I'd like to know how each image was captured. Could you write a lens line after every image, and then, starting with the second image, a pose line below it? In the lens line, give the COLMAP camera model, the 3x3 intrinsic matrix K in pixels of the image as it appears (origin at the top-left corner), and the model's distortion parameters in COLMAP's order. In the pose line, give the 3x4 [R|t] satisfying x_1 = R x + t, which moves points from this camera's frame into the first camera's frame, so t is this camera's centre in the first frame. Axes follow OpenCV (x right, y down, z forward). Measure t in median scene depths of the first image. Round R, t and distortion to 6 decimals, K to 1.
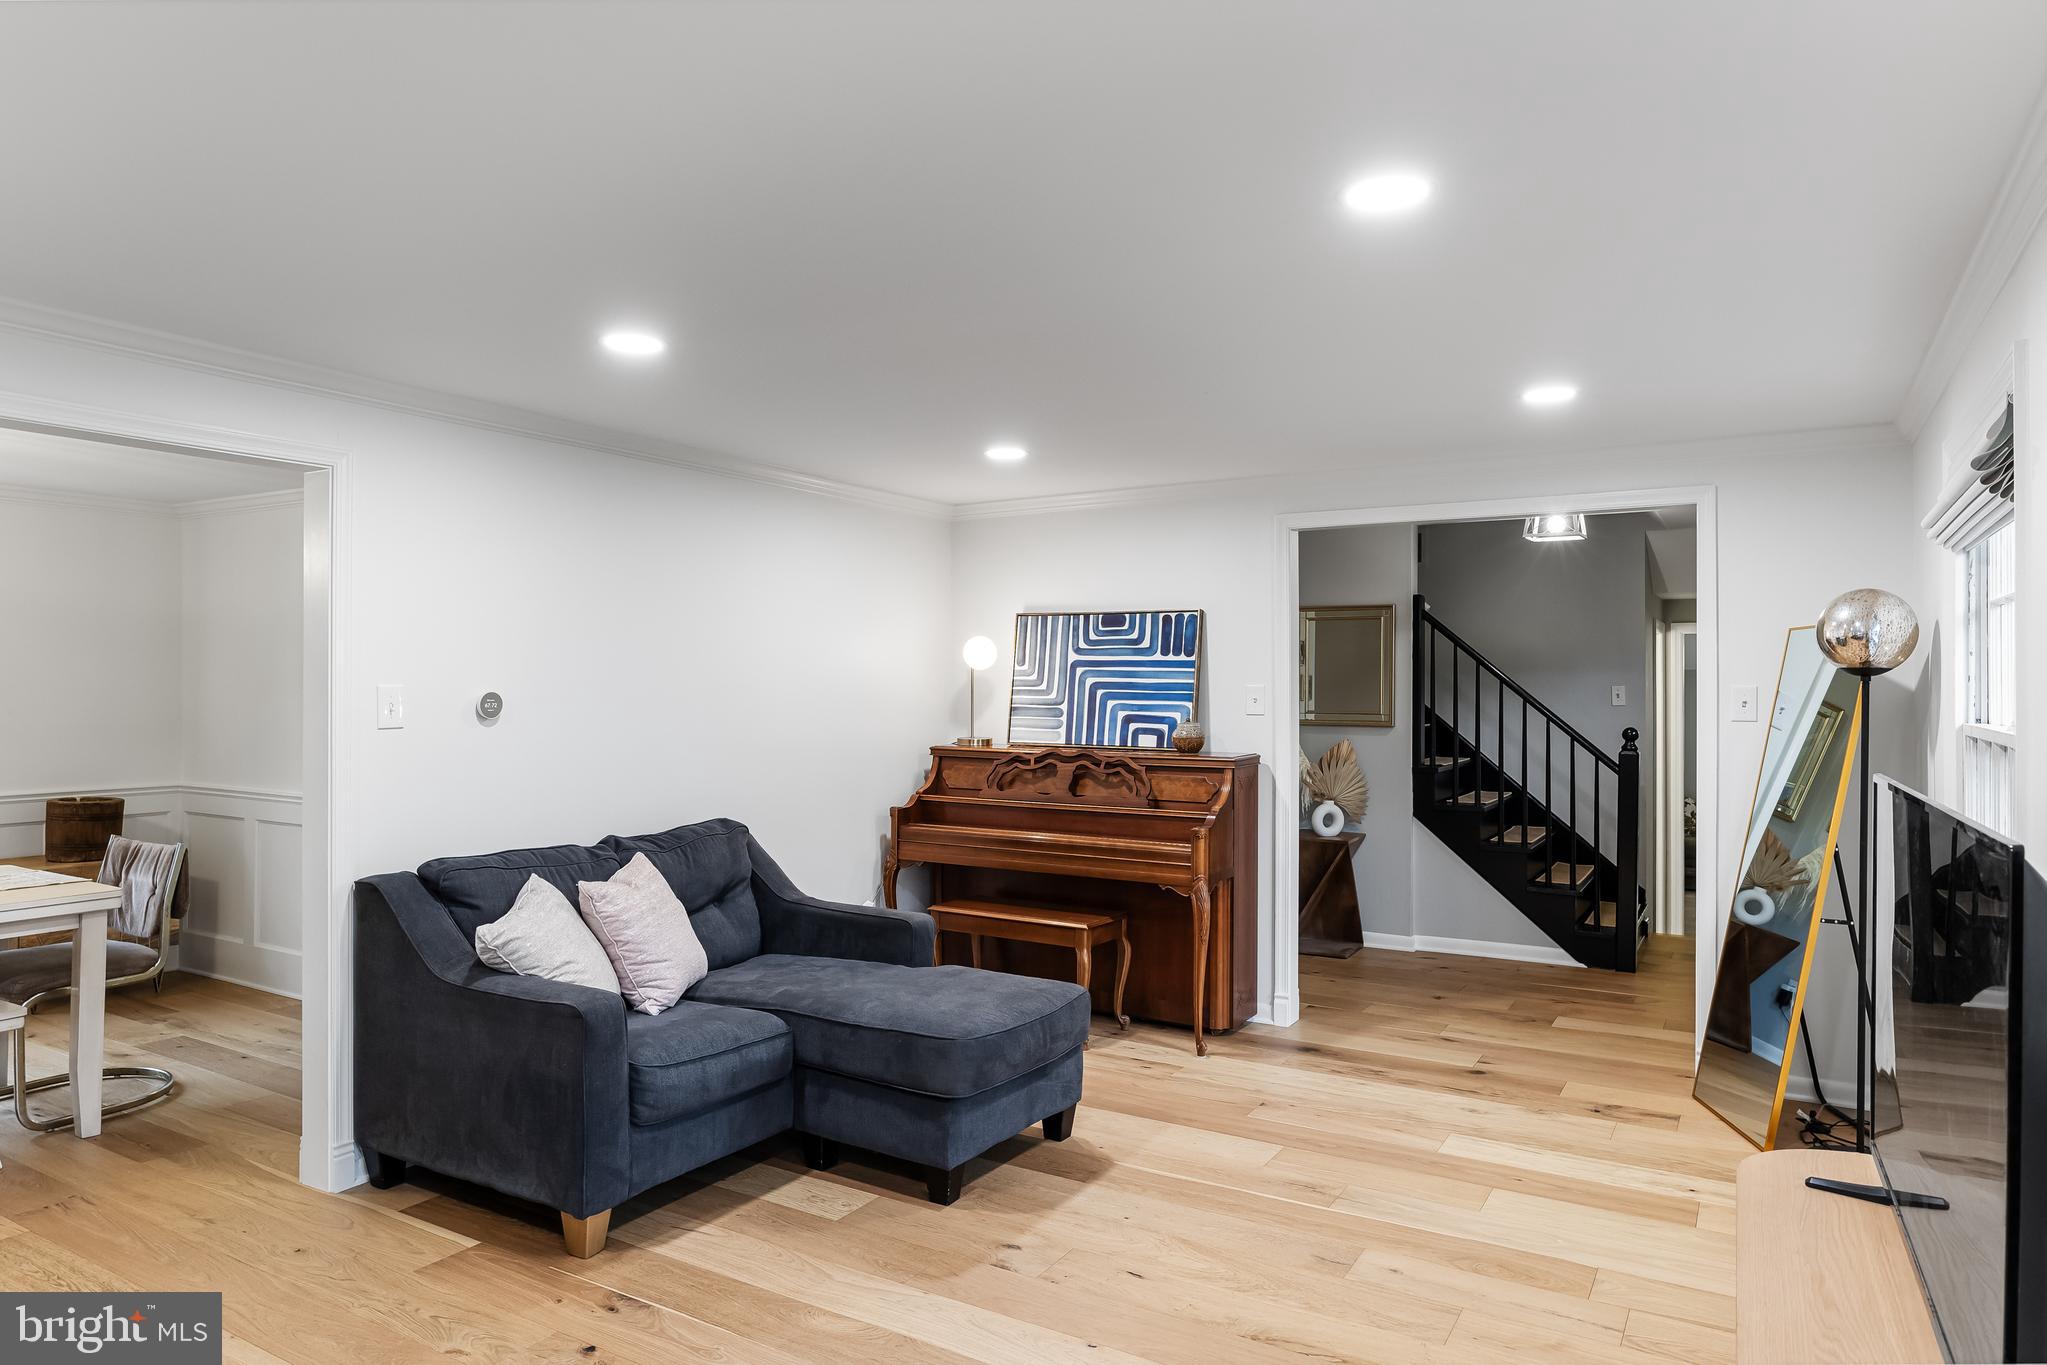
lens RADIAL K [[1257.2, 0, 1022.2], [0, 1257.2, 675.0], [0, 0, 1]] dist [-0.003687, -0.000208]
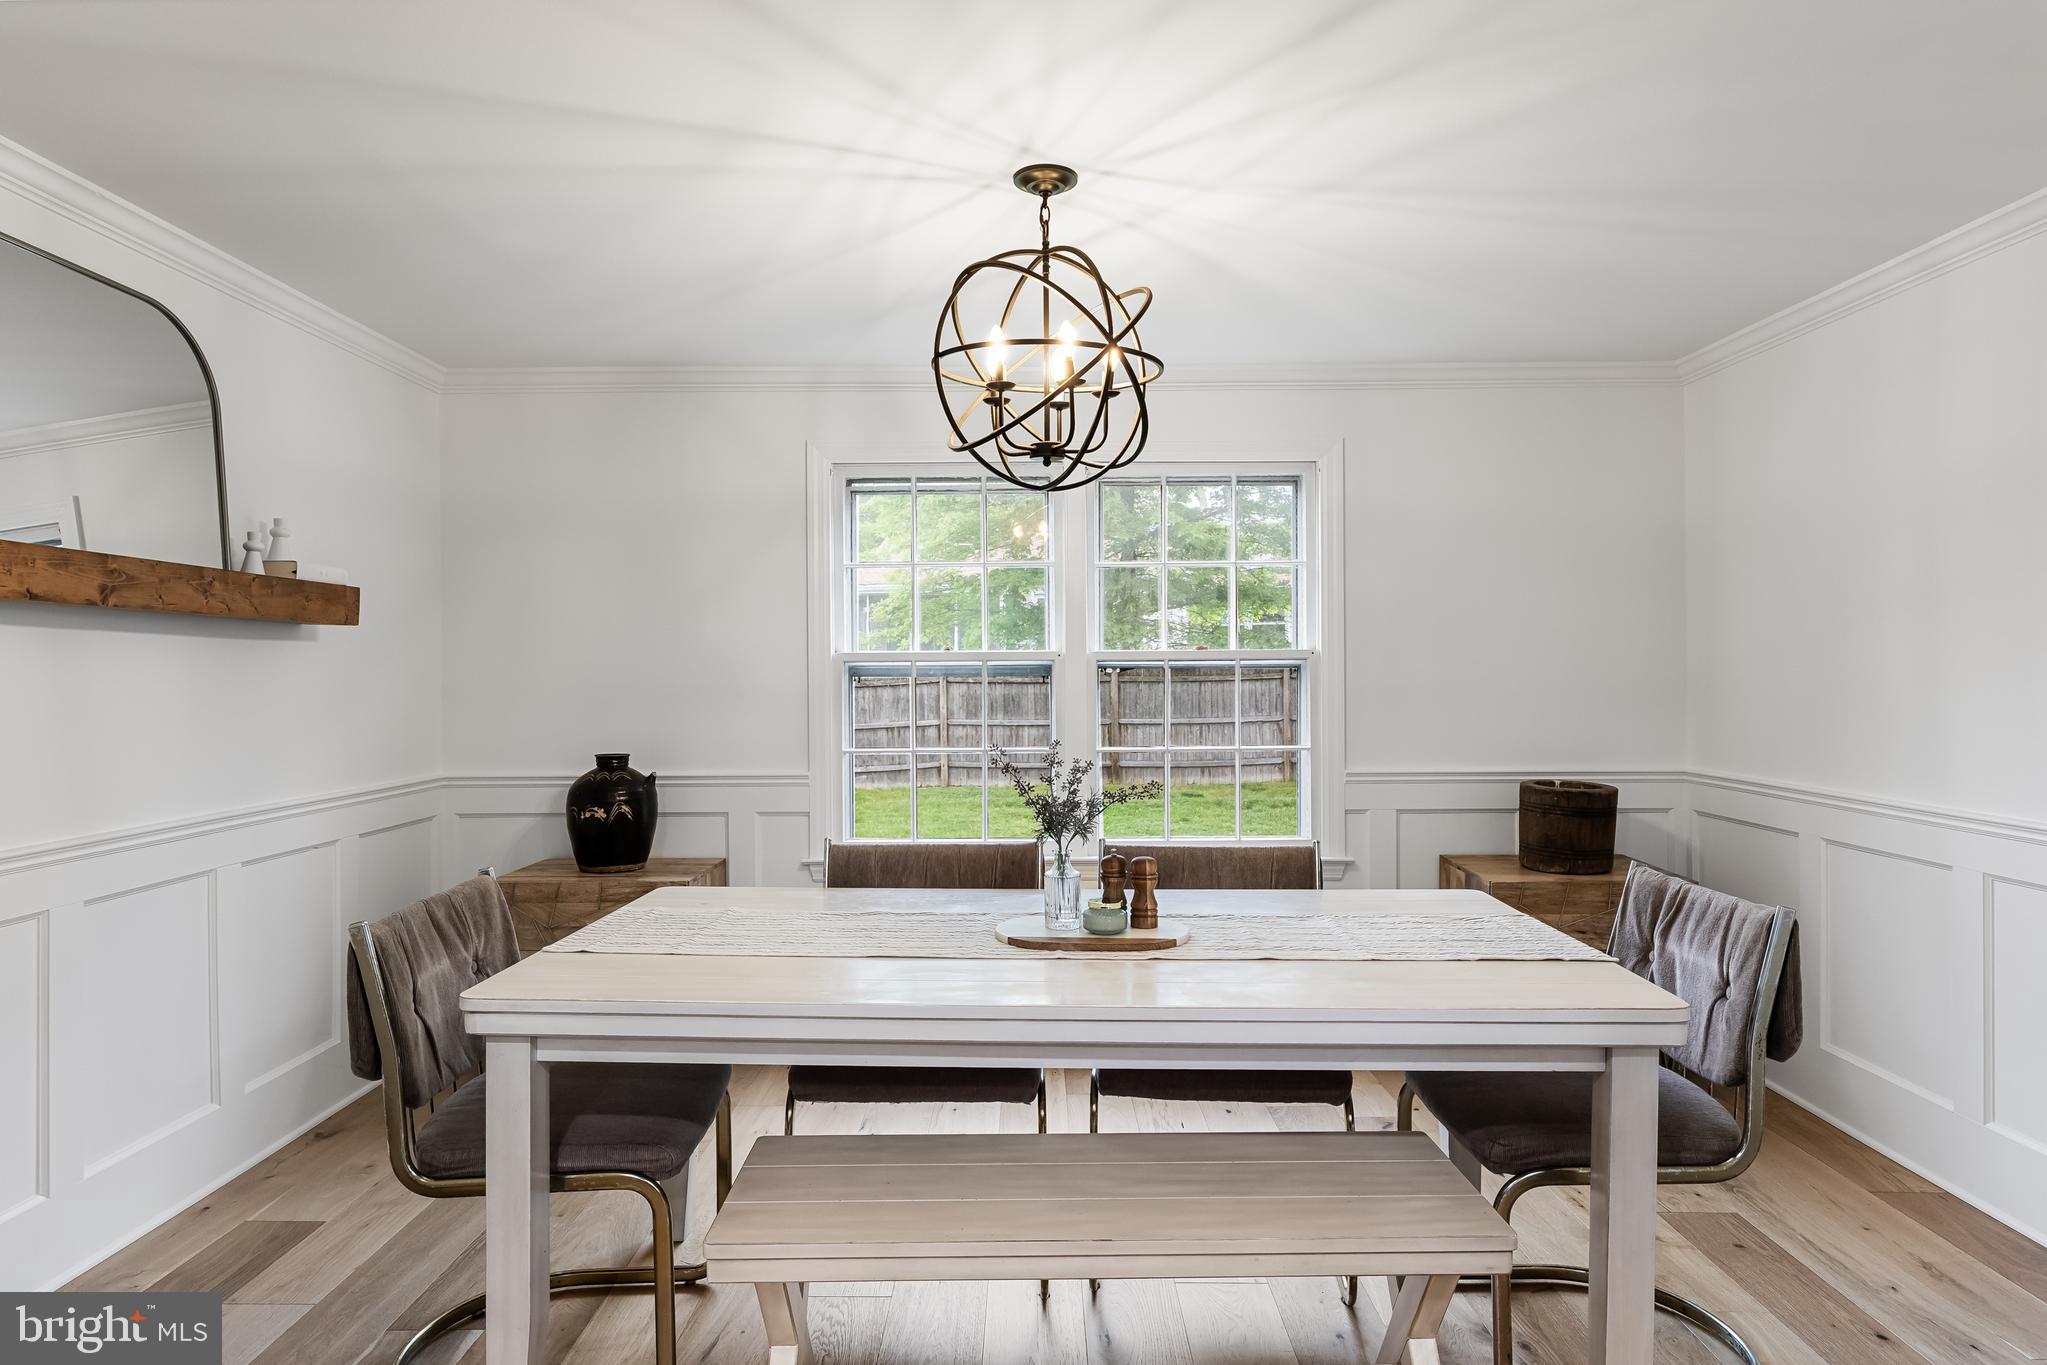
lens RADIAL K [[1172.6, 0, 1013.3], [0, 1172.6, 678.6], [0, 0, 1]] dist [-0.000241, -0.001895]
pose [[0.495497, -0.000824, -0.868609, -0.411220], [0.013048, 0.999894, 0.006494, 0.039059], [0.868512, -0.014551, 0.495455, 0.505298]]
